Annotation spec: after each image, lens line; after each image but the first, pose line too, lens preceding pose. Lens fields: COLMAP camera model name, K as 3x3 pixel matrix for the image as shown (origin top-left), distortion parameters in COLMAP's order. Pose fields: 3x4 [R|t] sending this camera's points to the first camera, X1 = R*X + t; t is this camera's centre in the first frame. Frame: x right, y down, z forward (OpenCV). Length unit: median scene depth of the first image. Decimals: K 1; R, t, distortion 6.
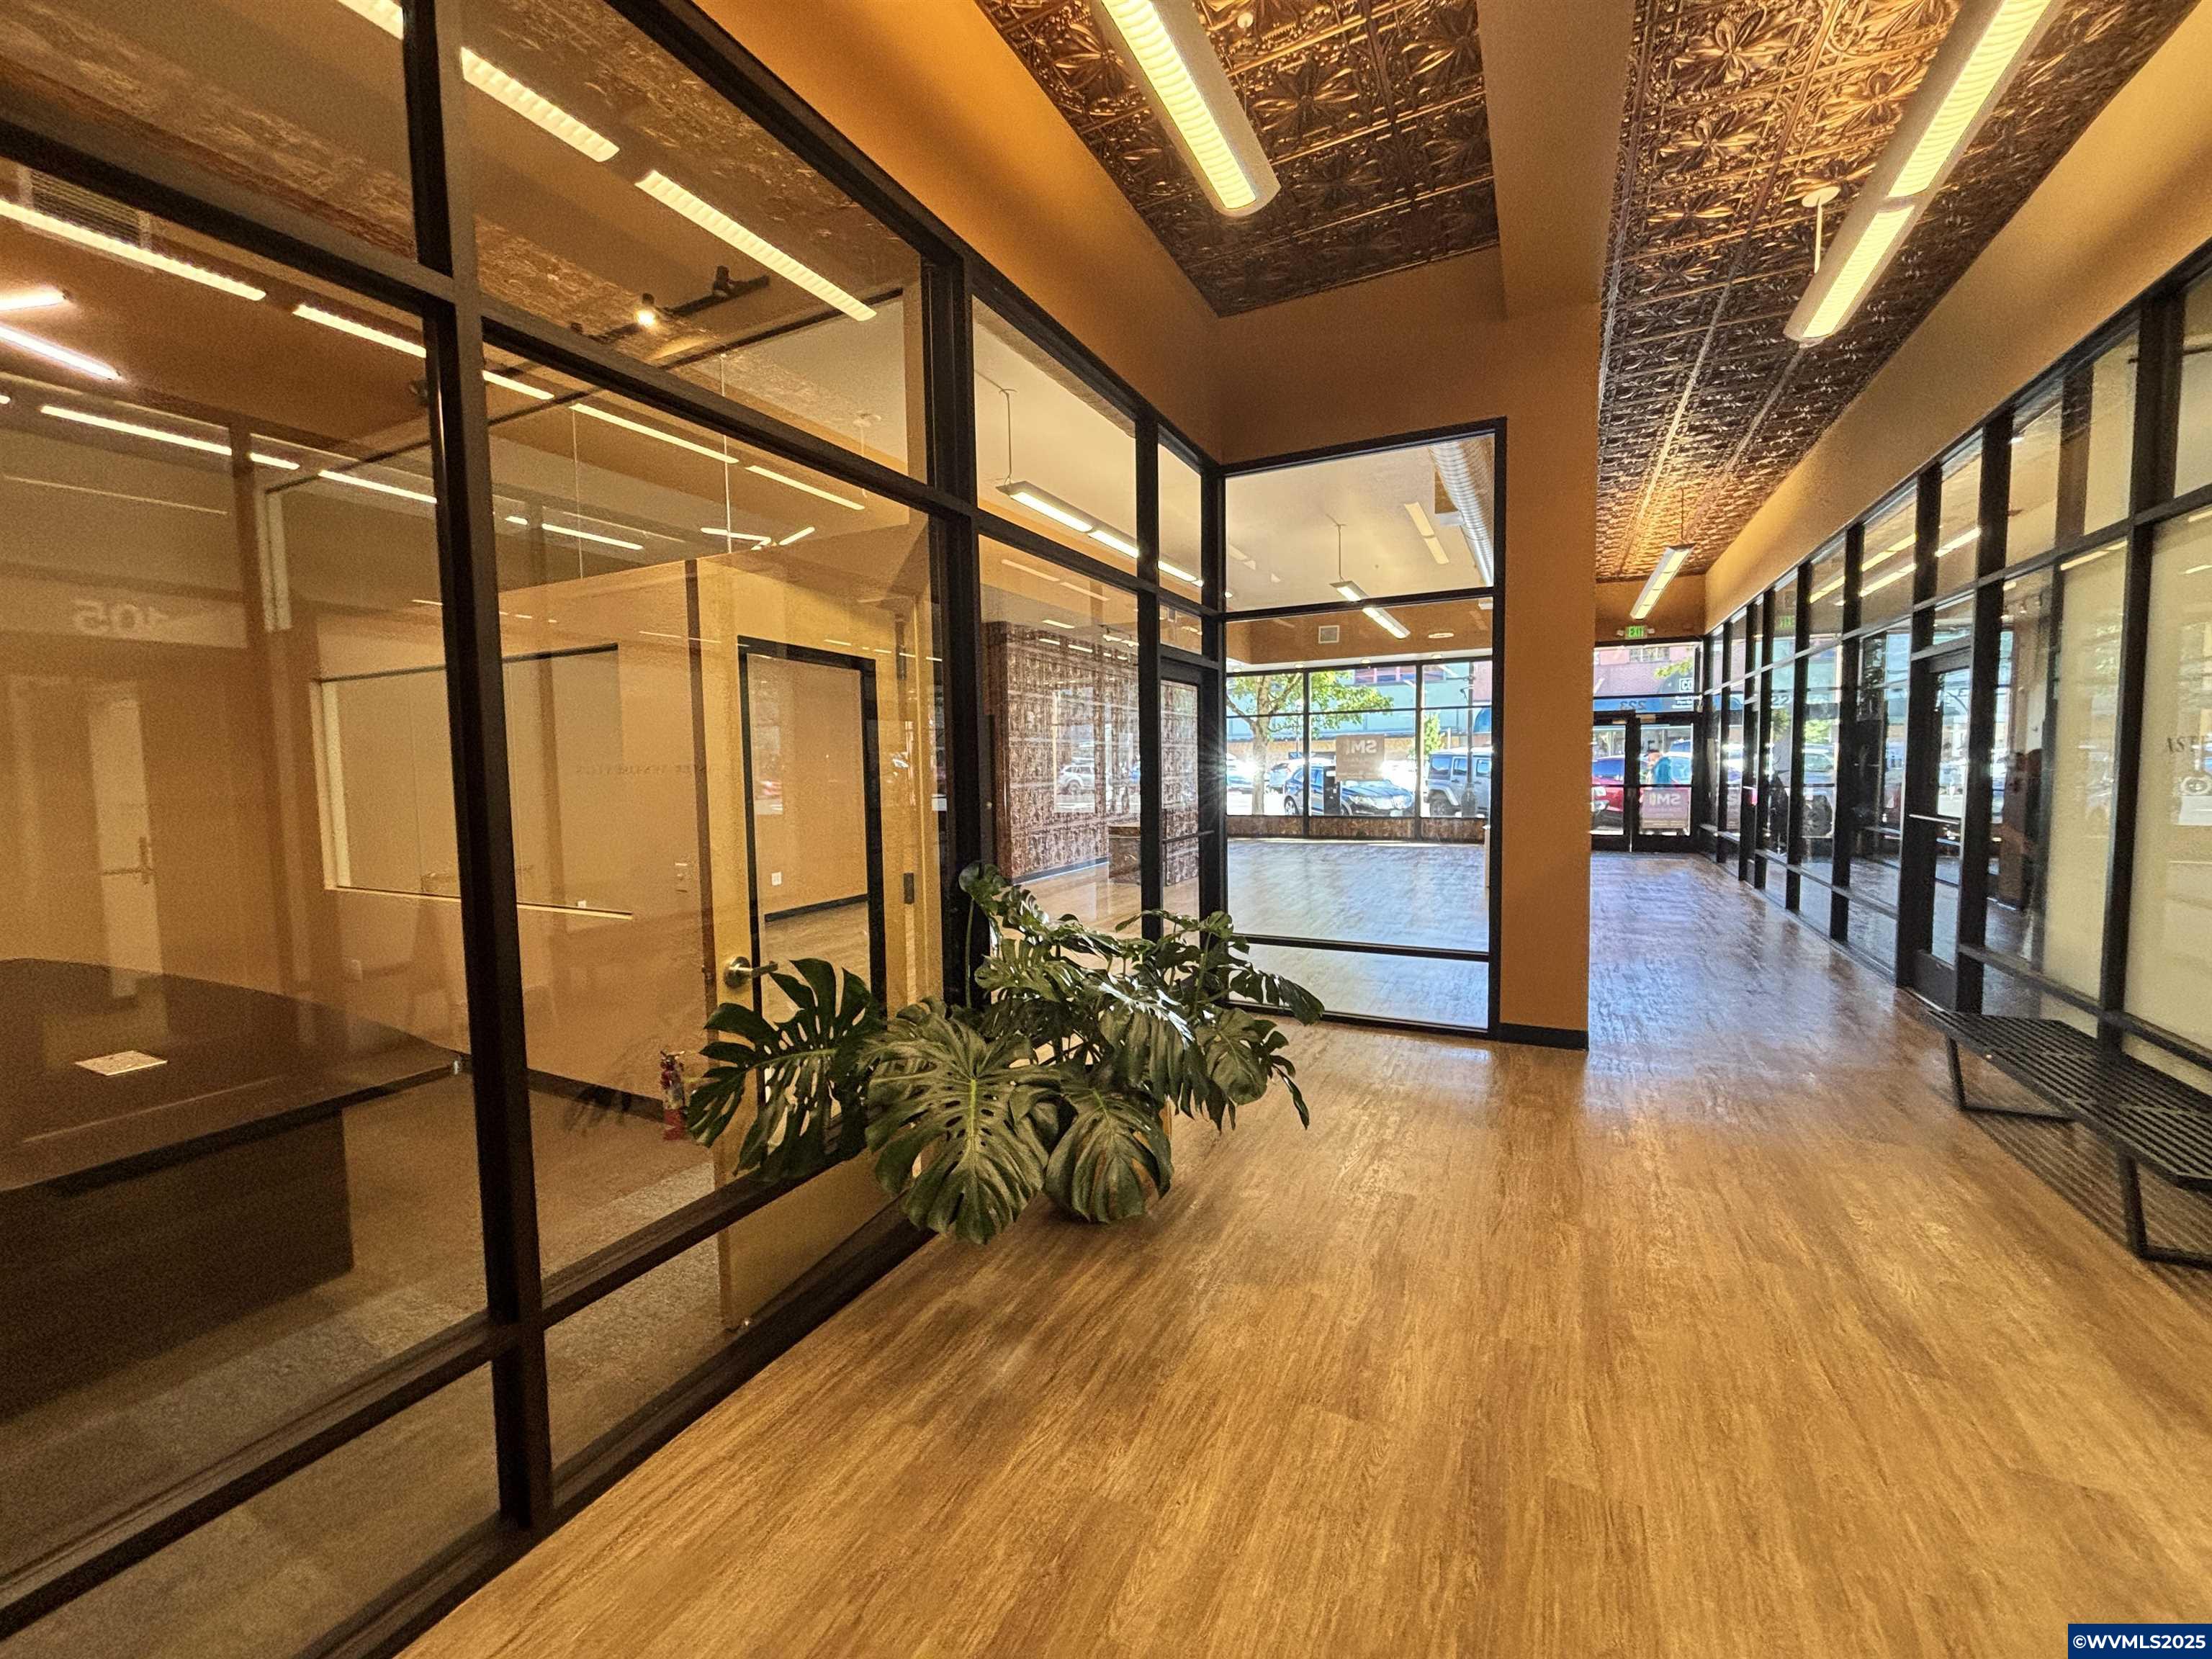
lens RADIAL K [[898.7, 0, 1102.6], [0, 898.7, 822.6], [0, 0, 1]] dist [0.000984, 0.000197]
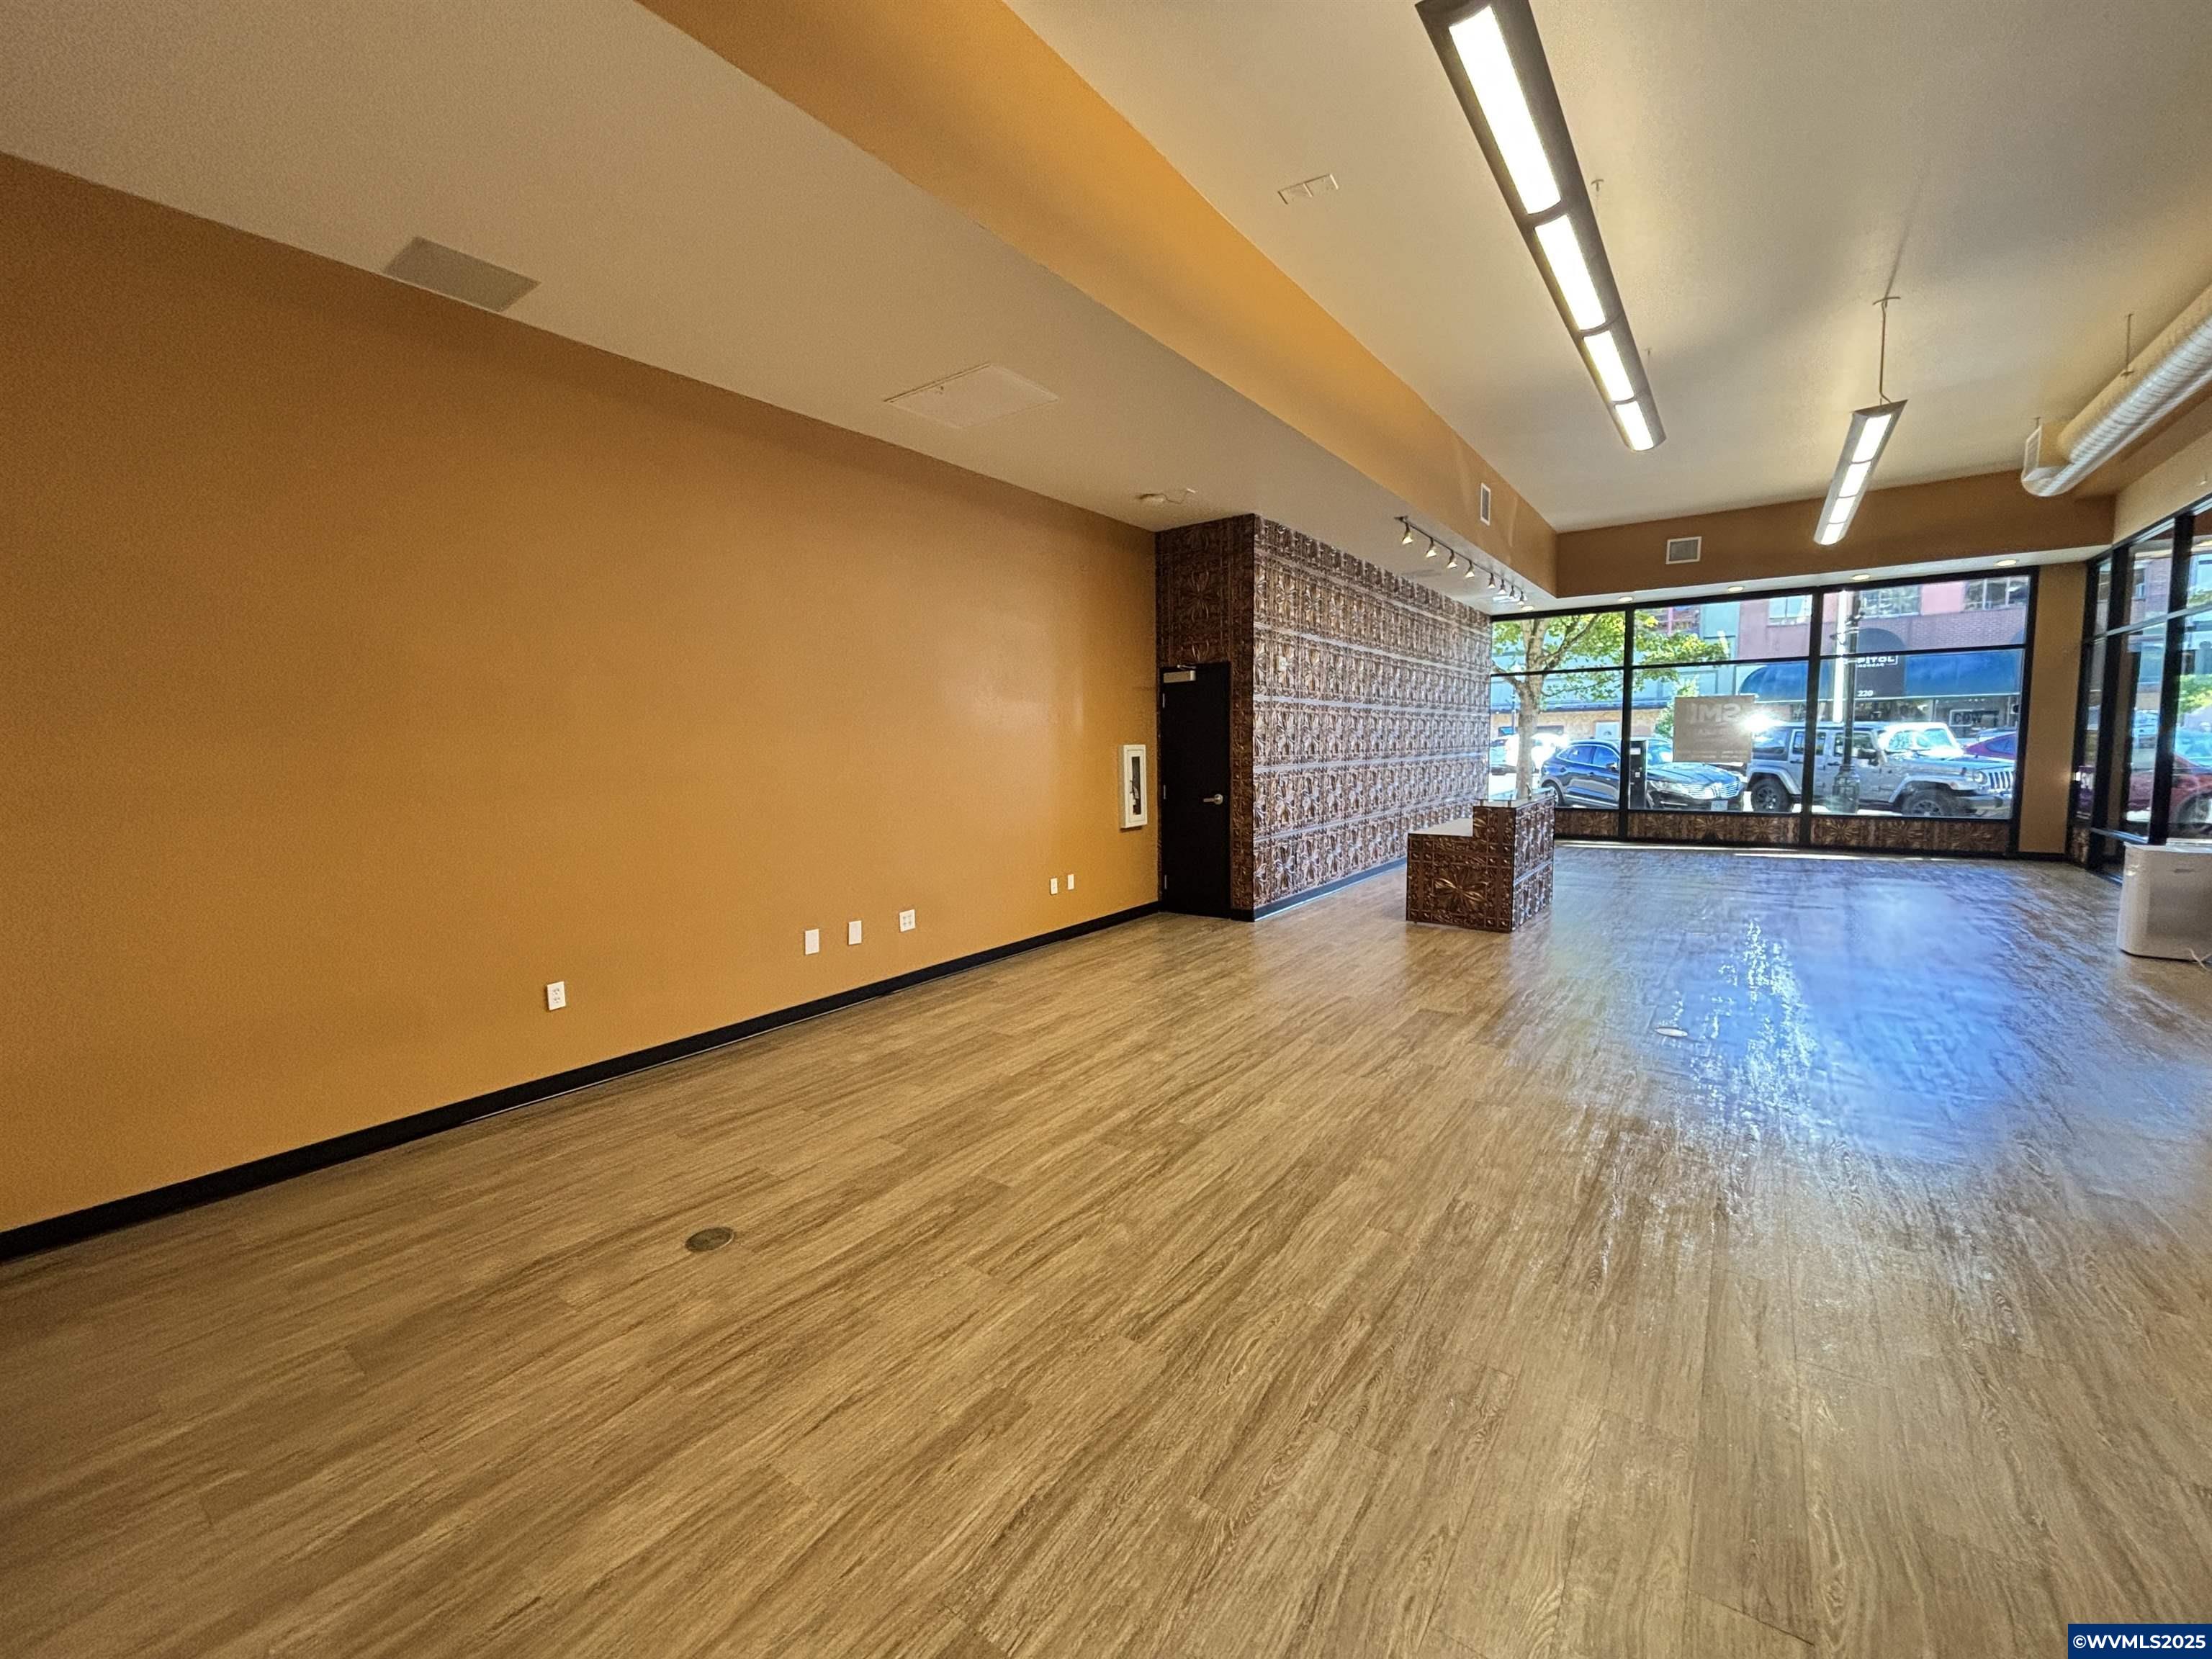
lens RADIAL K [[883.9, 0, 1118.6], [0, 883.9, 843.2], [0, 0, 1]] dist [0.001885, 0.000096]
pose [[0.988123, 0.016951, -0.152729, -0.259914], [-0.009460, 0.998722, 0.049642, -0.047462], [0.153375, -0.047607, 0.987021, 0.888306]]
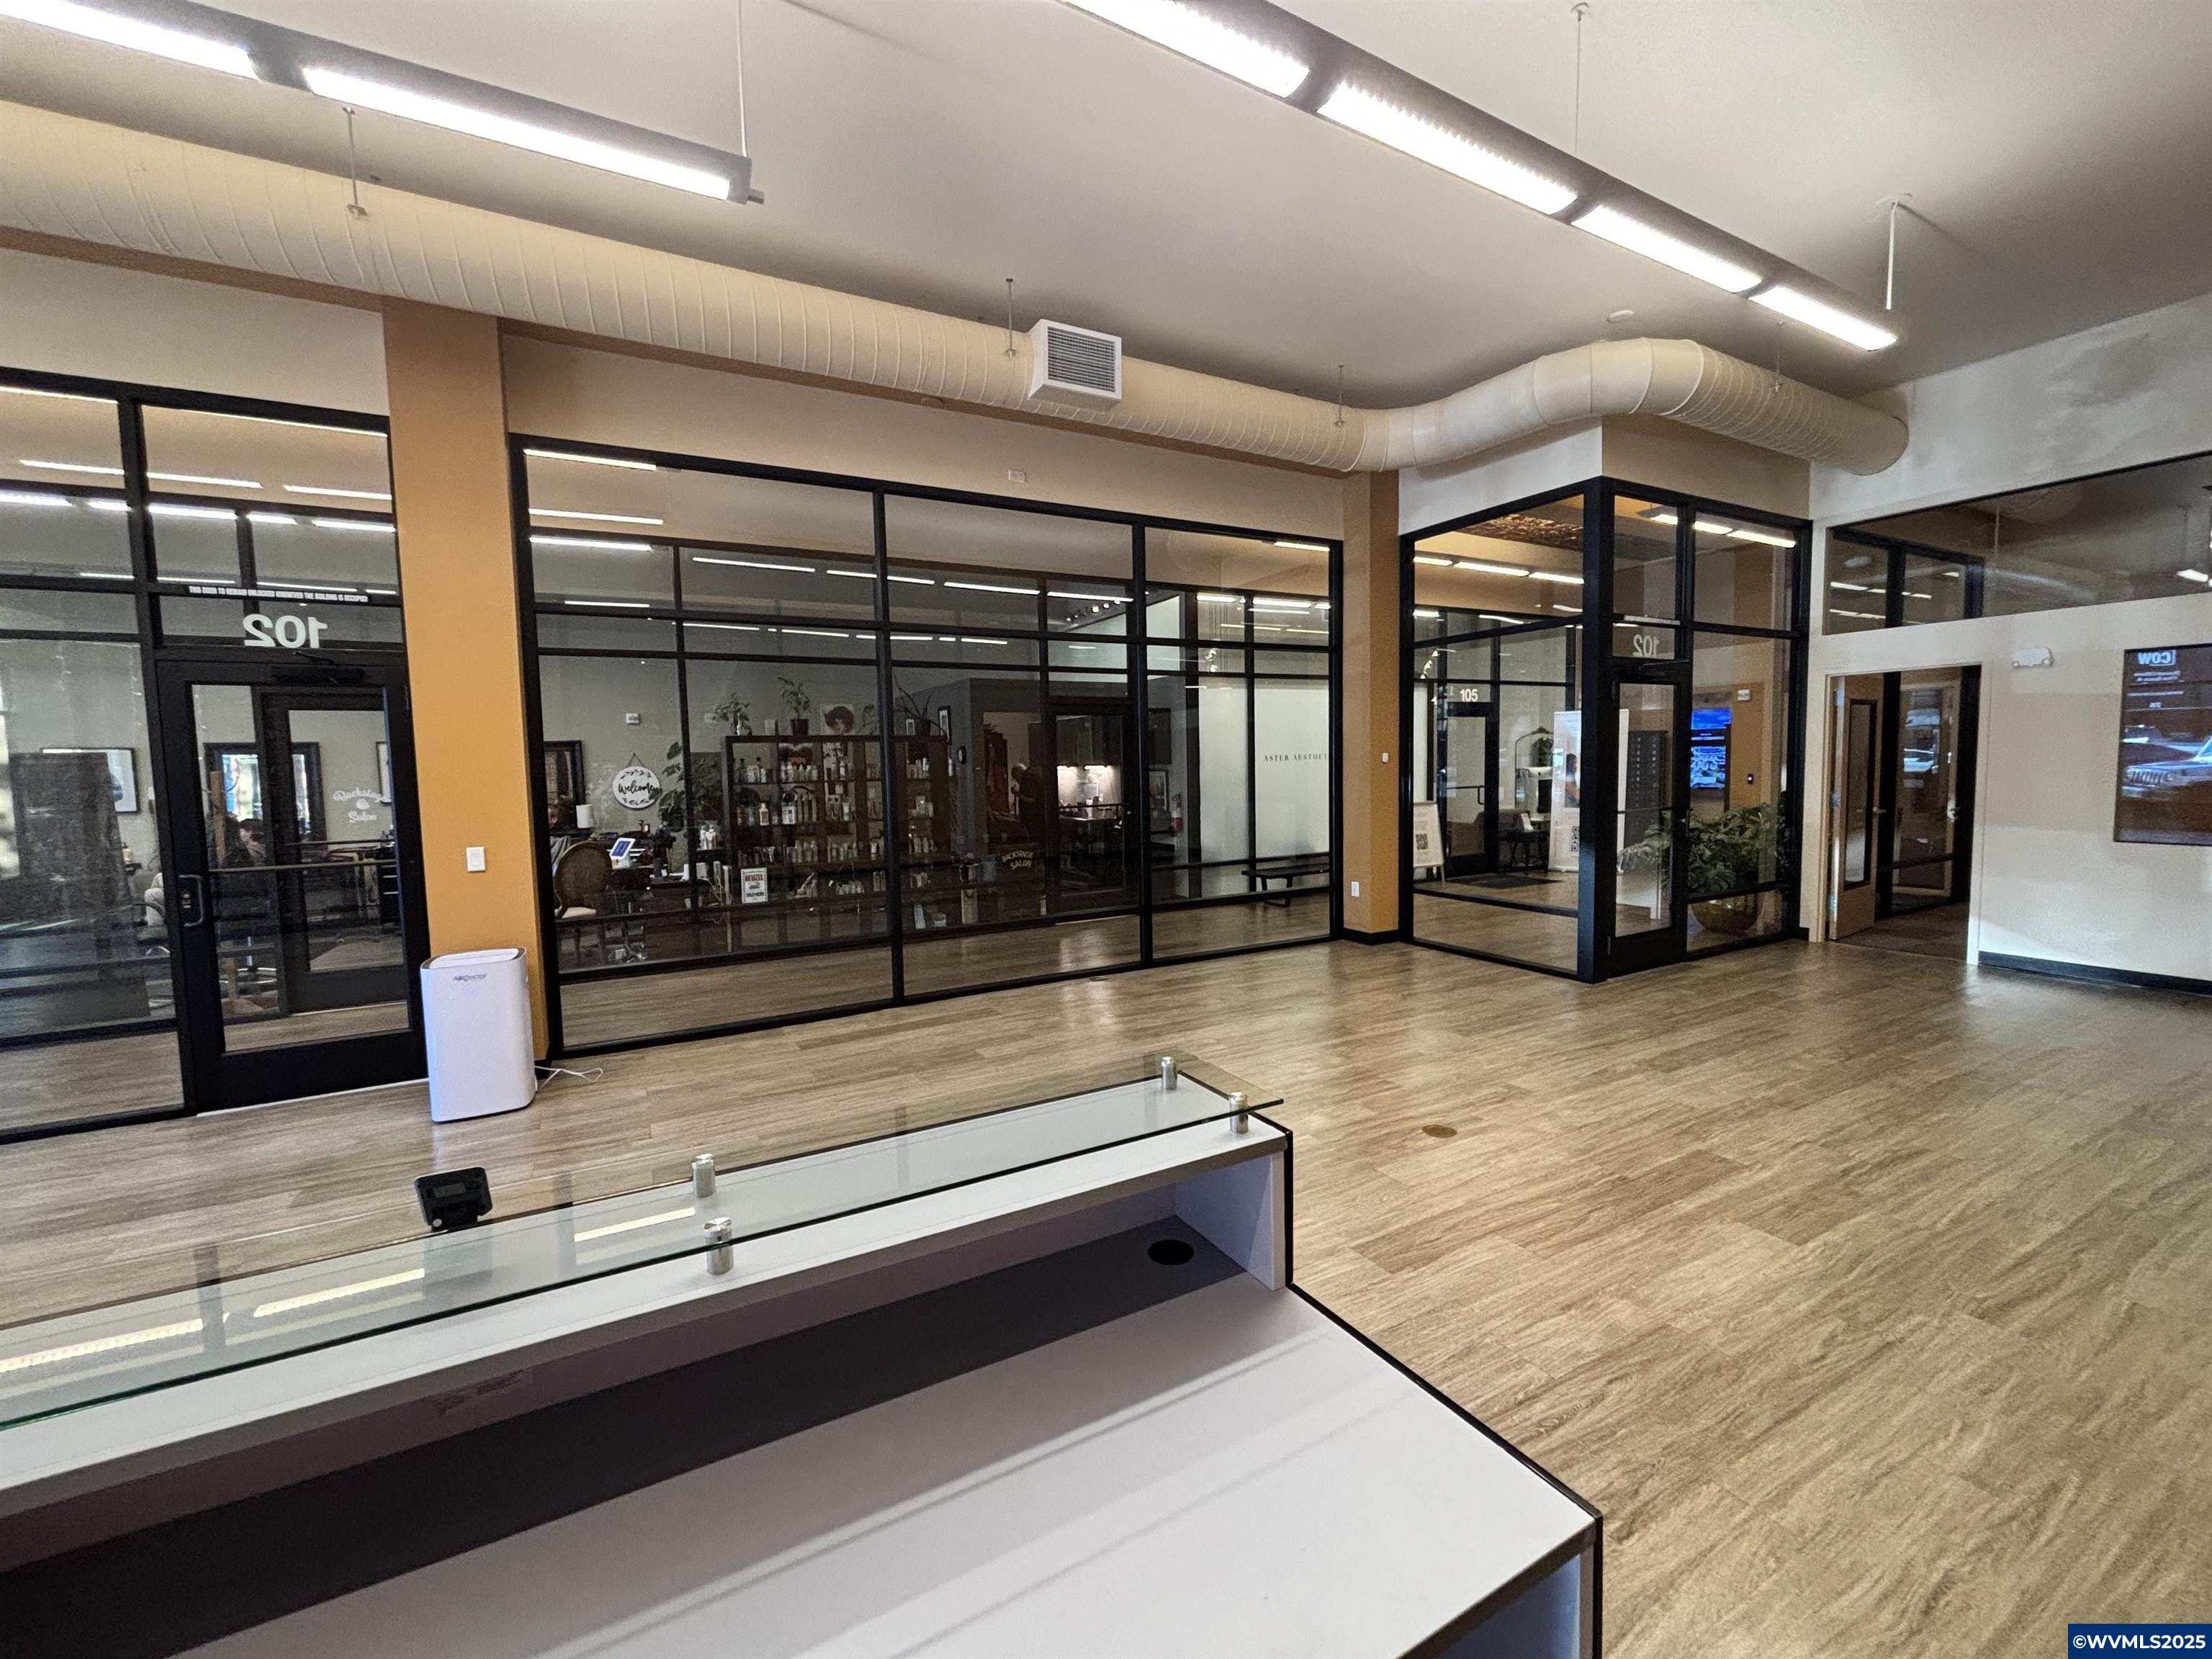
lens RADIAL K [[882.2, 0, 1106.0], [0, 882.2, 829.5], [0, 0, 1]] dist [0.000869, 0.000314]
pose [[-0.817236, -0.011025, 0.576197, -0.024936], [0.073627, 0.989627, 0.123362, -0.180580], [-0.571580, 0.143240, -0.807947, 2.627419]]
